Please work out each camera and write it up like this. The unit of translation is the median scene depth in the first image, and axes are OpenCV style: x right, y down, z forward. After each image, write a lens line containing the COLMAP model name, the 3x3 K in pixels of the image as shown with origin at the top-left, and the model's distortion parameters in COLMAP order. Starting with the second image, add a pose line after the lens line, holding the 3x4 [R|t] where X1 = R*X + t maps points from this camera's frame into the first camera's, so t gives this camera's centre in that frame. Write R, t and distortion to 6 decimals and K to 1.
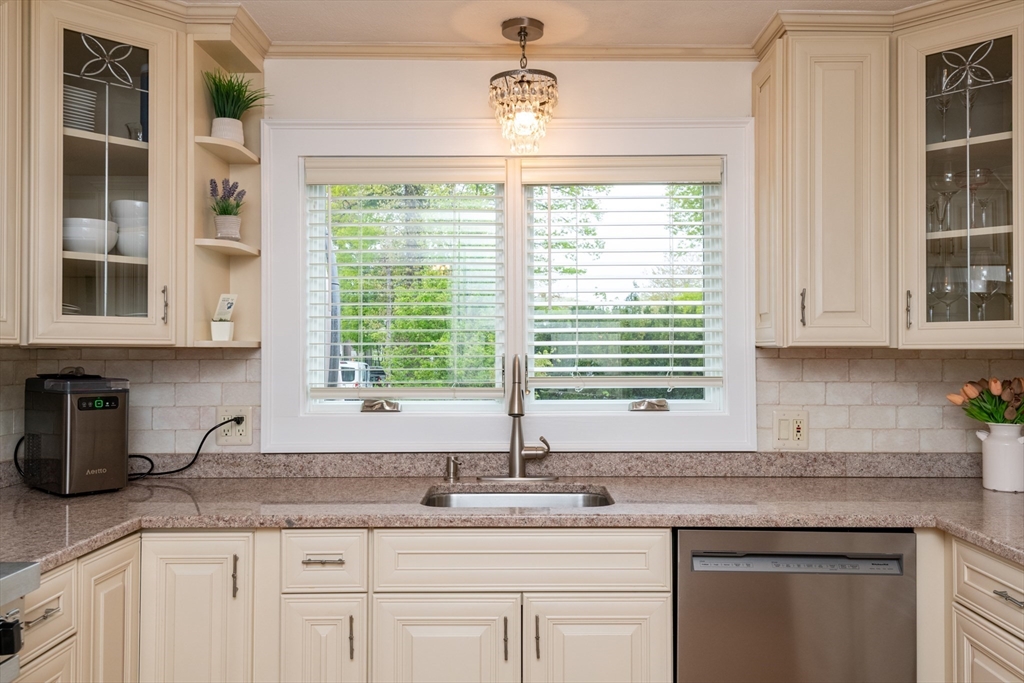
lens RADIAL K [[859.2, 0, 512.0], [0, 859.2, 341.5], [0, 0, 1]] dist [0.040927, -0.008817]
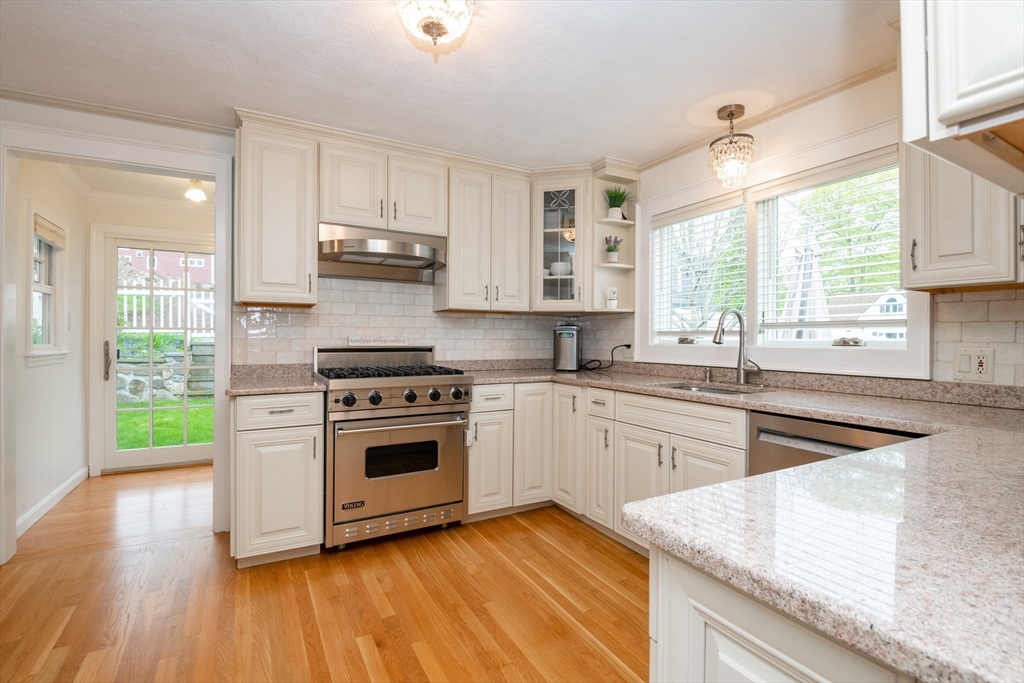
lens RADIAL K [[468.2, 0, 512.0], [0, 468.2, 341.5], [0, 0, 1]] dist [0.000599, 0.000362]
pose [[0.504802, 0.012116, -0.863150, 0.558274], [0.002599, 0.999876, 0.015555, 0.061641], [0.863231, -0.010096, 0.504707, 0.159718]]
